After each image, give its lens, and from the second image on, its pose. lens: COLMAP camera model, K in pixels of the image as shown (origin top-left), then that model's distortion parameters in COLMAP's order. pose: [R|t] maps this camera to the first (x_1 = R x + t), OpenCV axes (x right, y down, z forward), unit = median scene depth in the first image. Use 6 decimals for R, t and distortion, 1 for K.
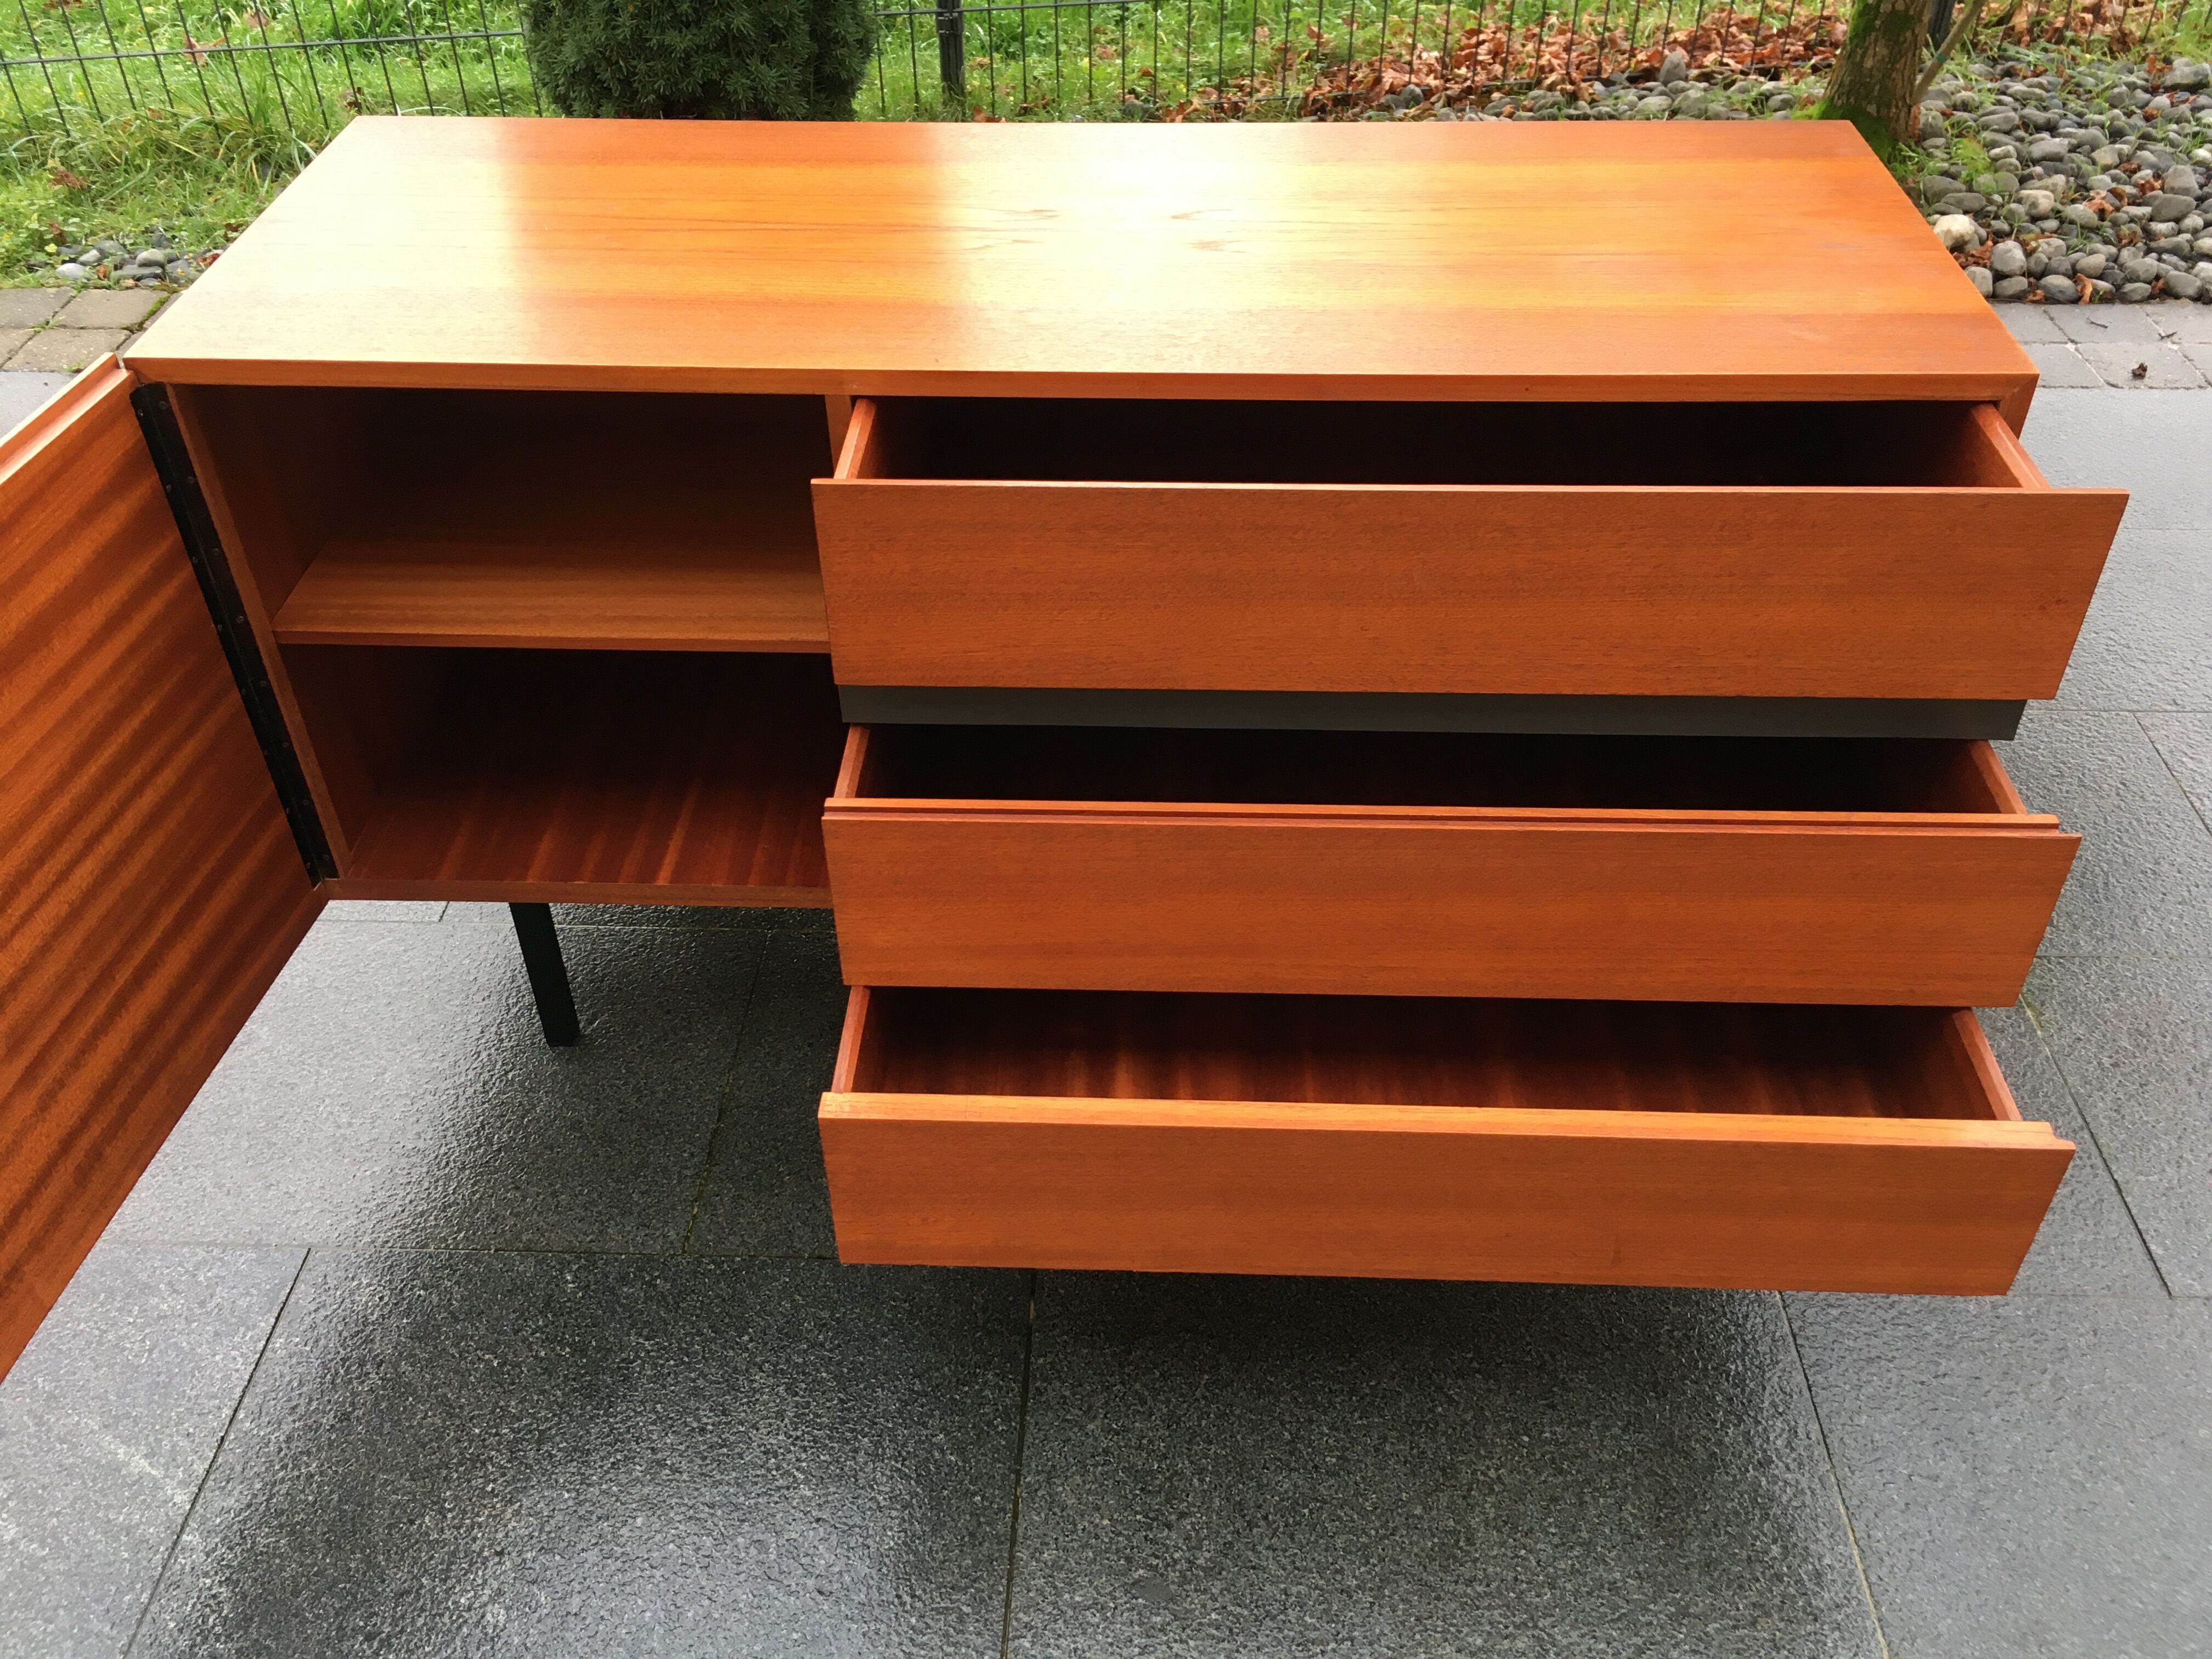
lens RADIAL K [[1872.3, 0, 1084.9], [0, 1872.3, 842.1], [0, 0, 1]] dist [0.059693, -0.080790]
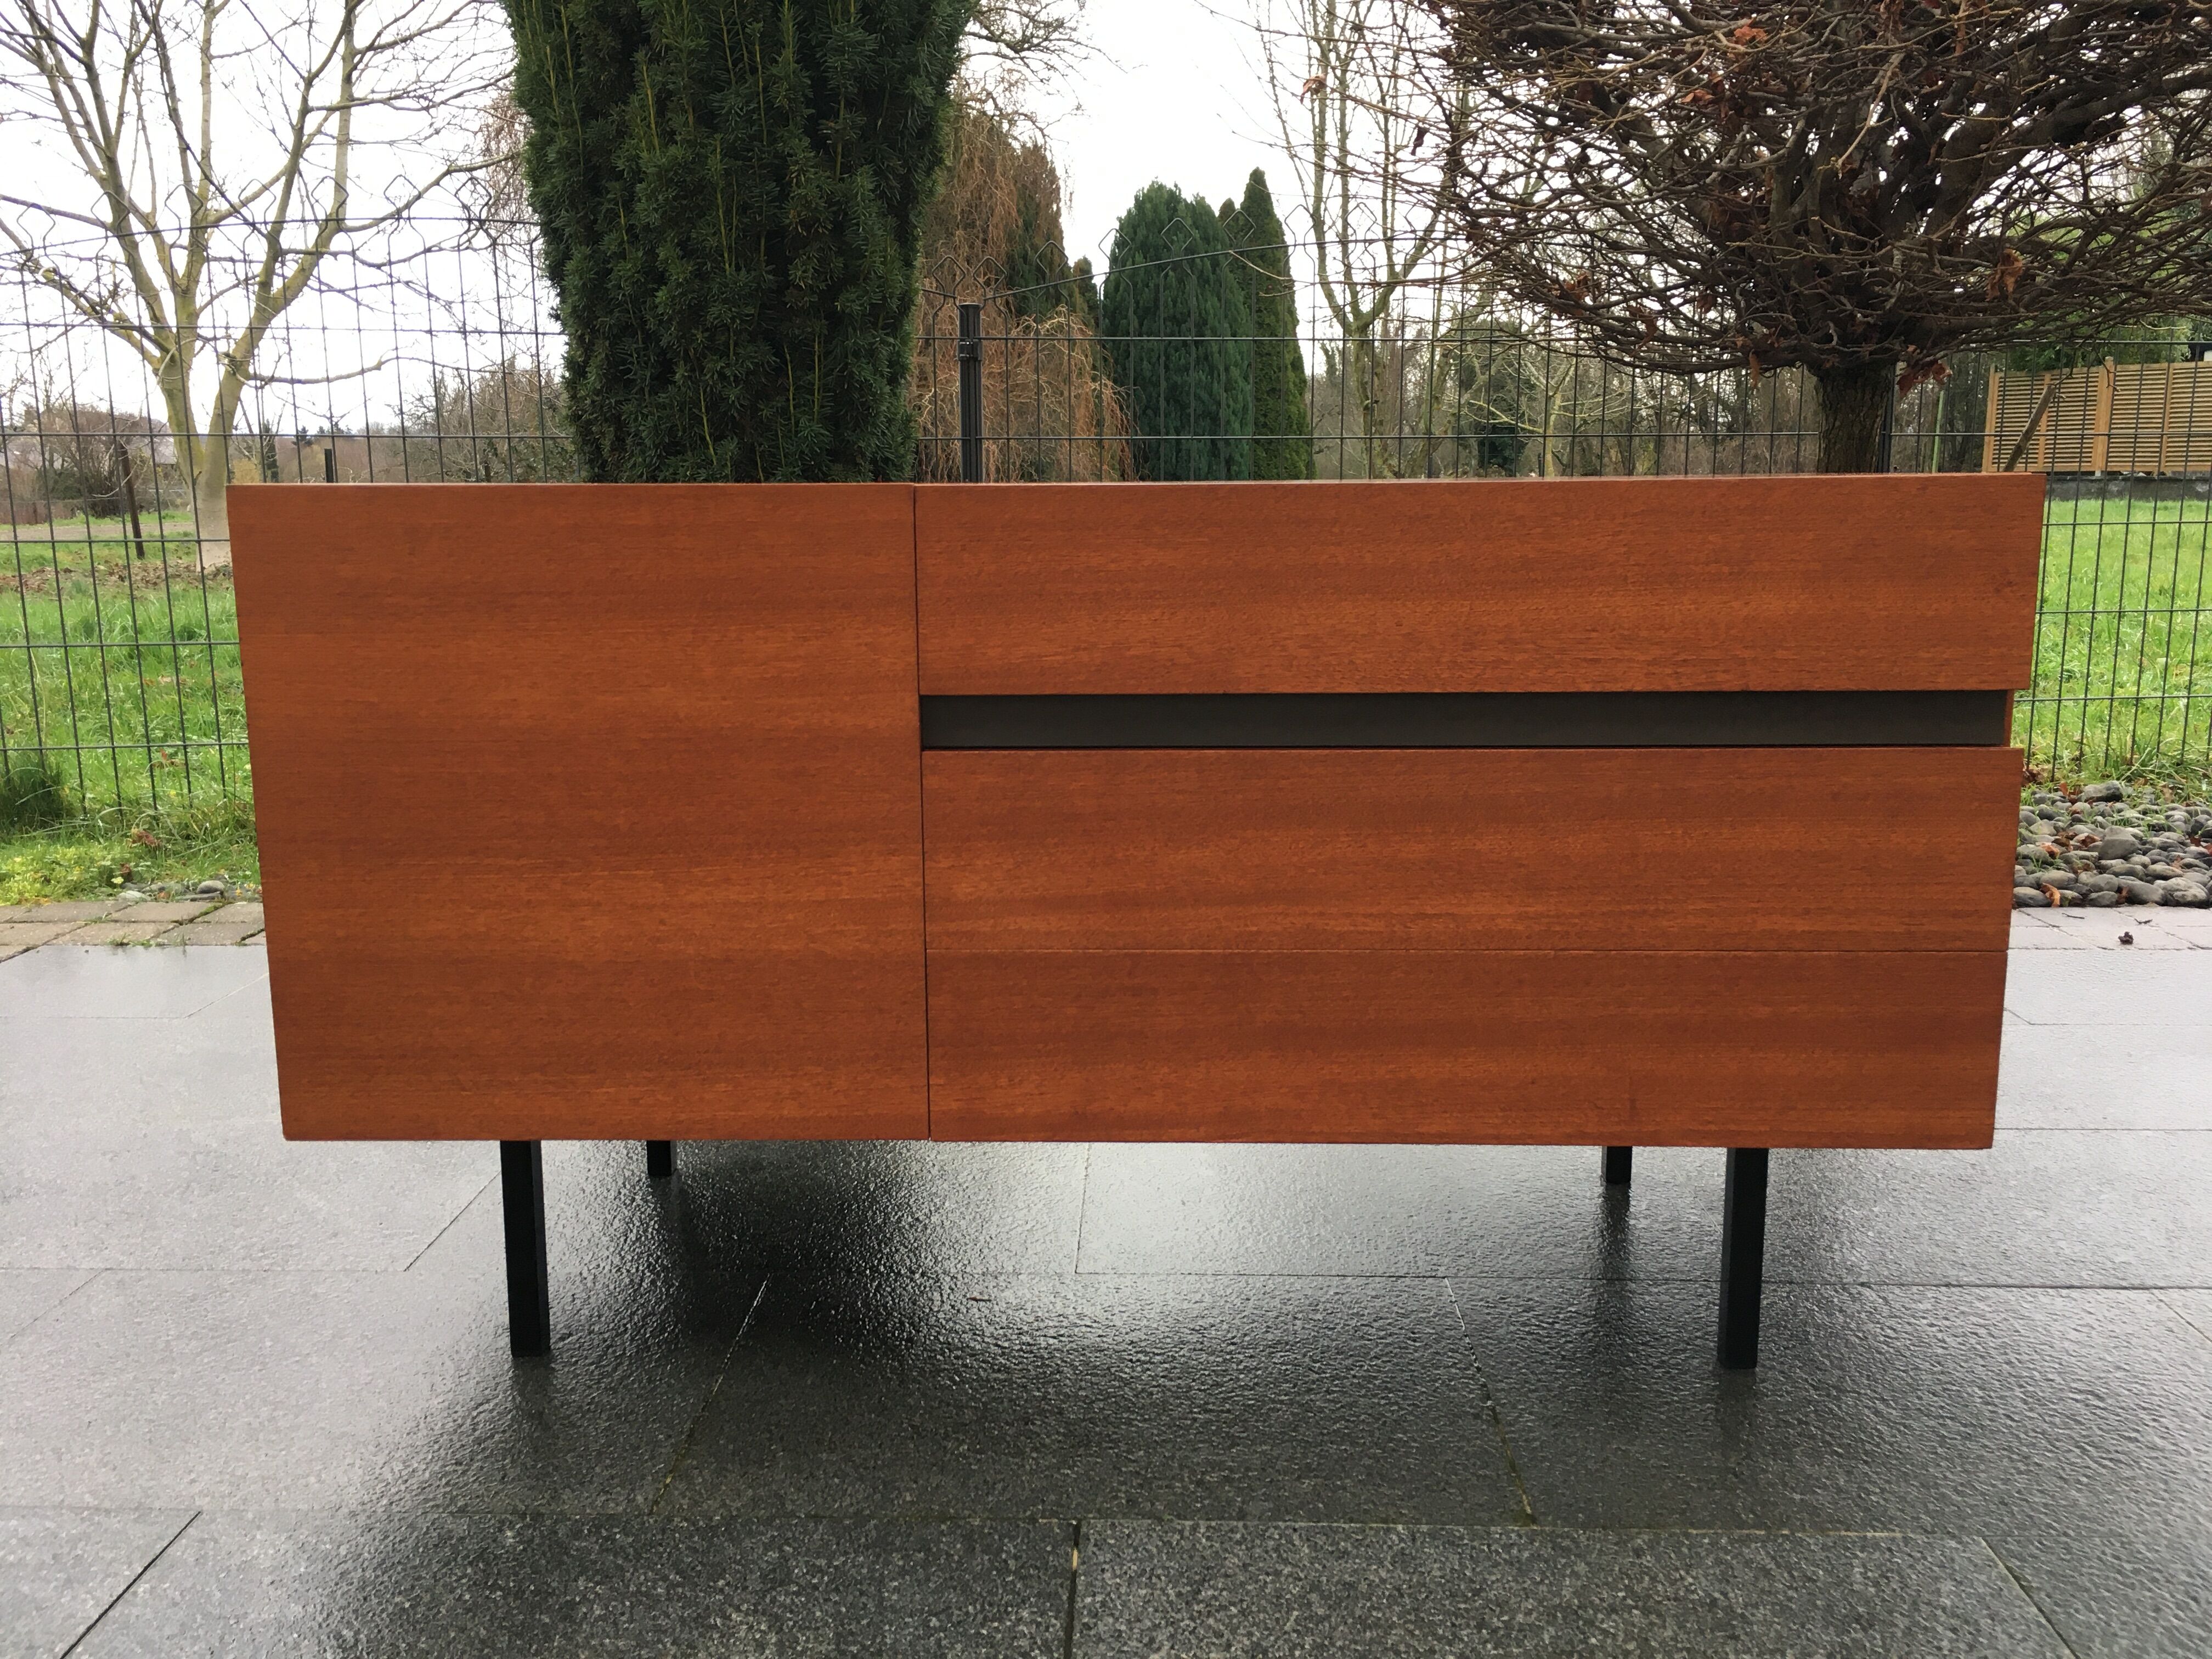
lens RADIAL K [[1872.3, 0, 1084.2], [0, 1872.3, 818.9], [0, 0, 1]] dist [0.059693, -0.080790]
pose [[0.999943, 0.009479, 0.004946, -0.032914], [-0.005892, 0.874552, -0.484896, 0.382252], [-0.008922, 0.484839, 0.874558, 0.136425]]
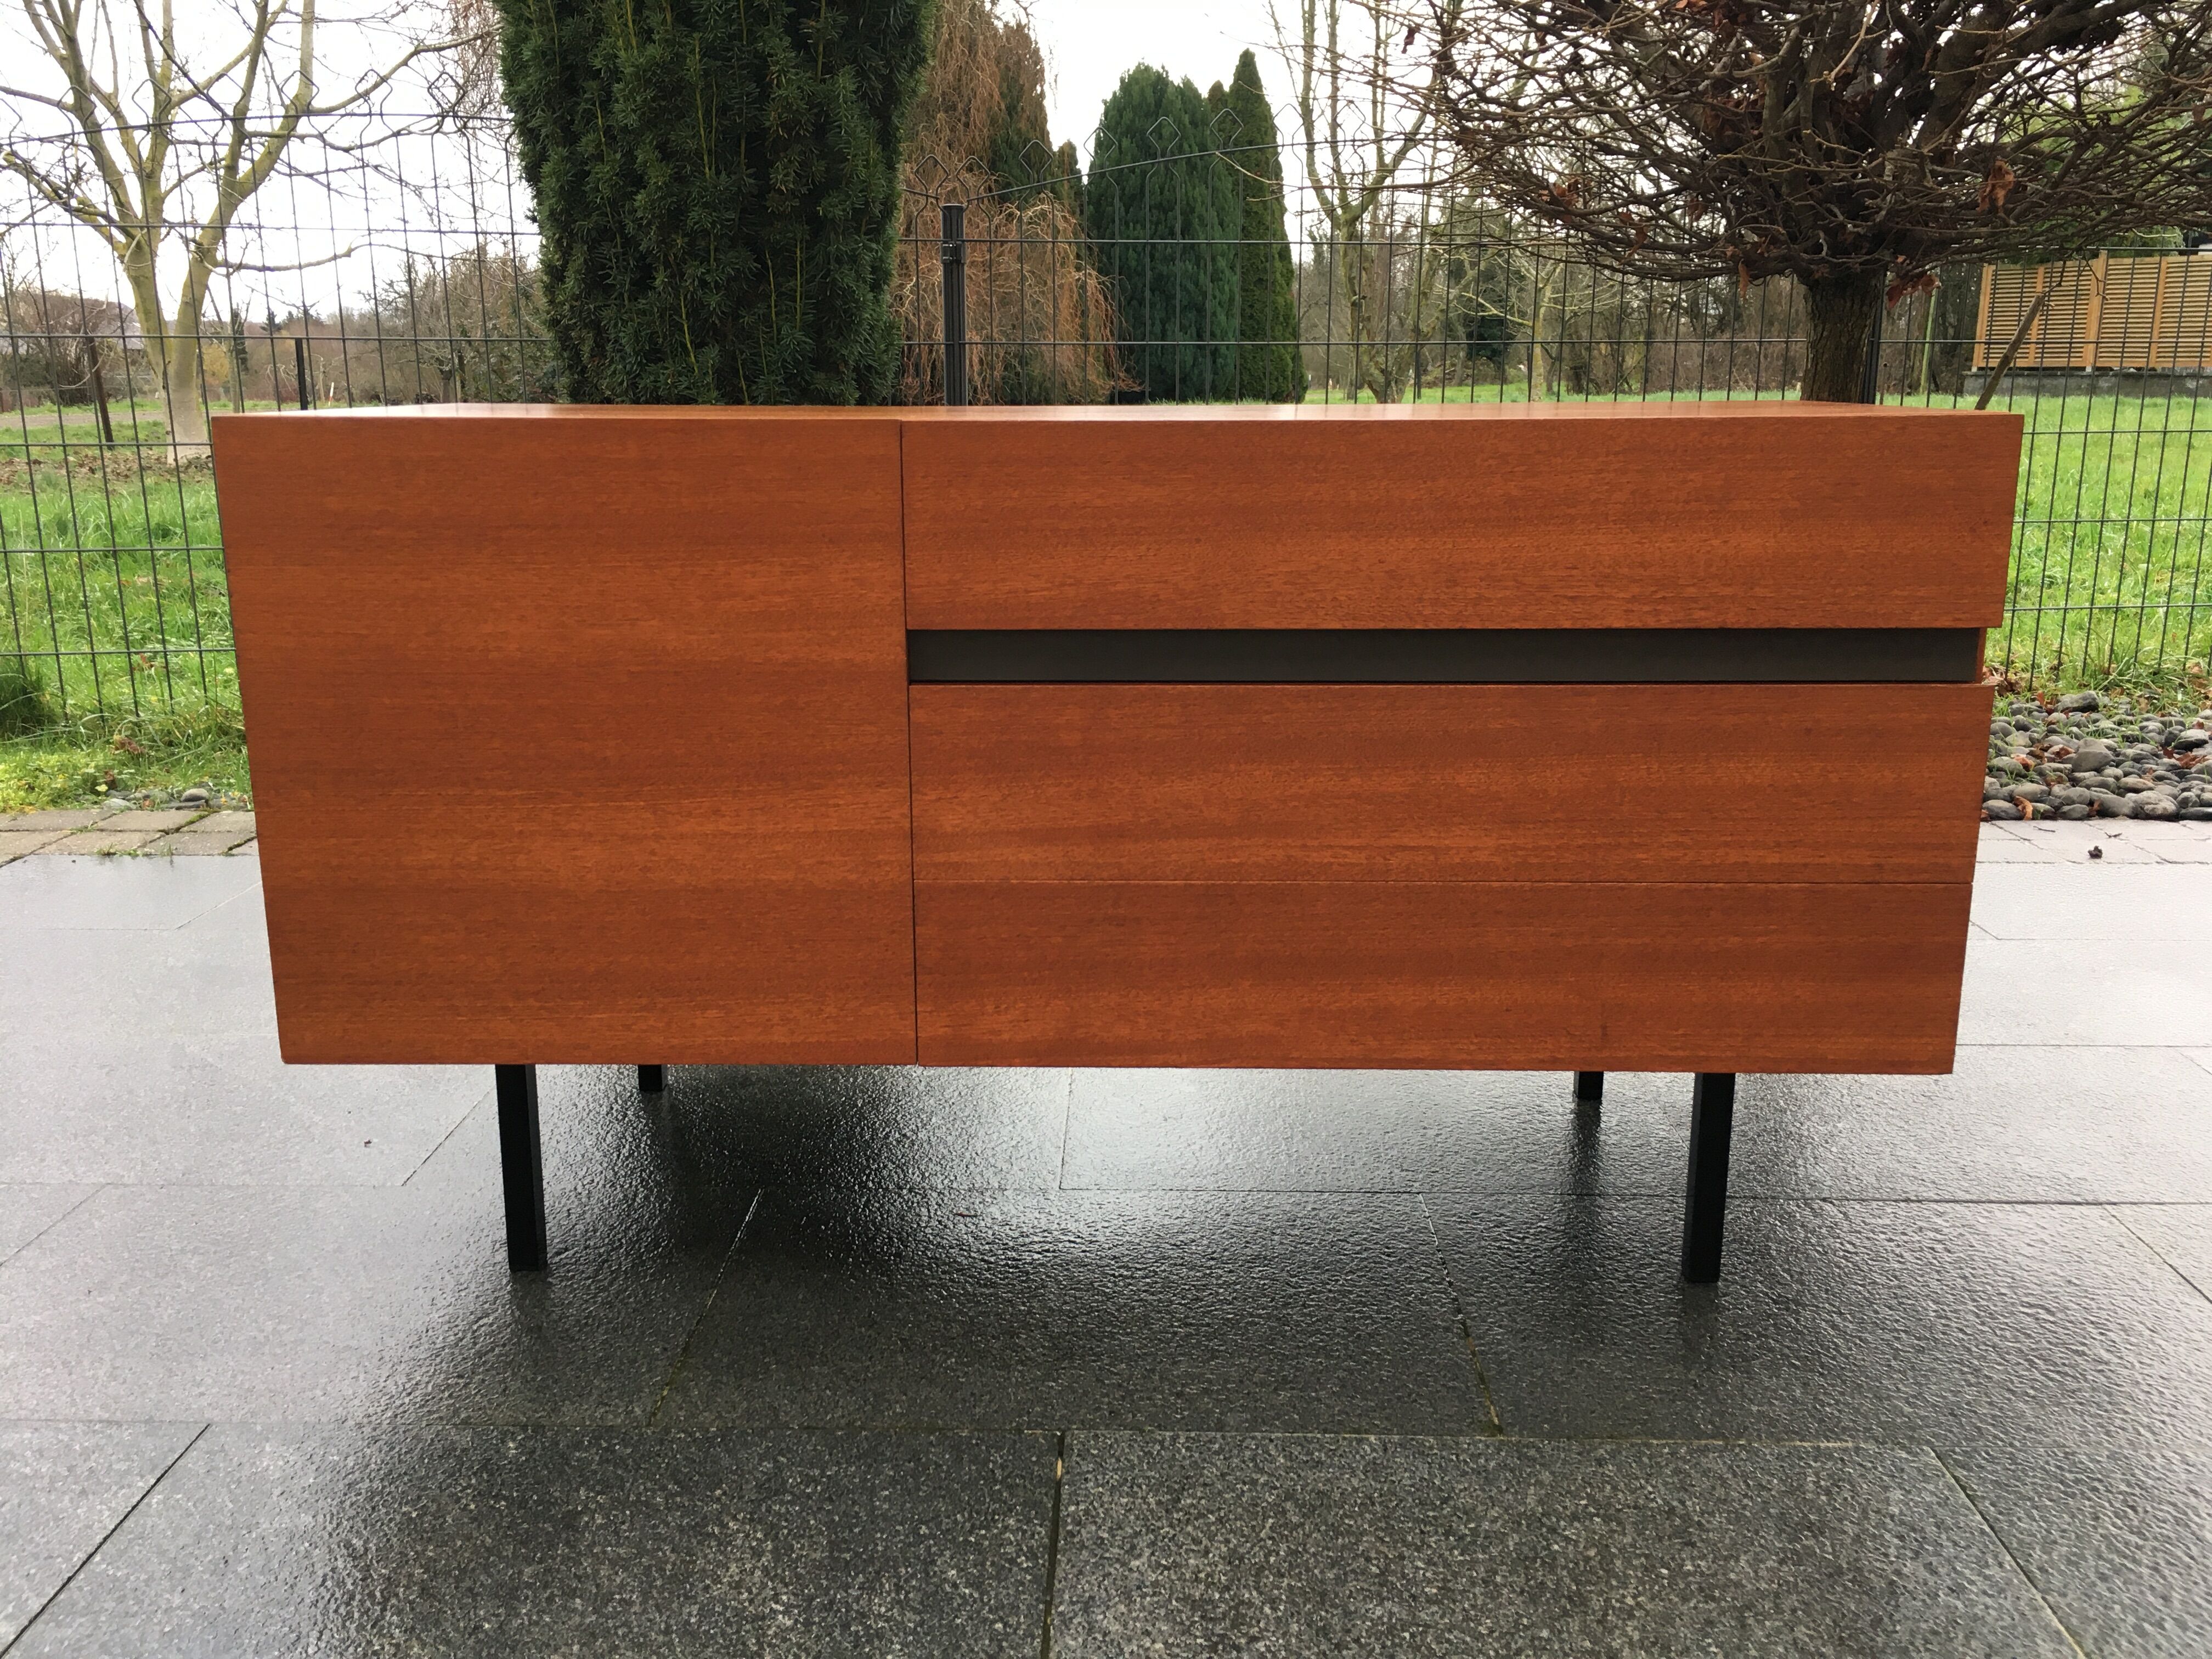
lens RADIAL K [[1872.3, 0, 1085.5], [0, 1872.3, 822.8], [0, 0, 1]] dist [0.059693, -0.080790]
pose [[0.999820, 0.011264, 0.015300, -0.034354], [-0.003507, 0.900890, -0.434033, 0.371900], [-0.018673, 0.433901, 0.900767, 0.116354]]
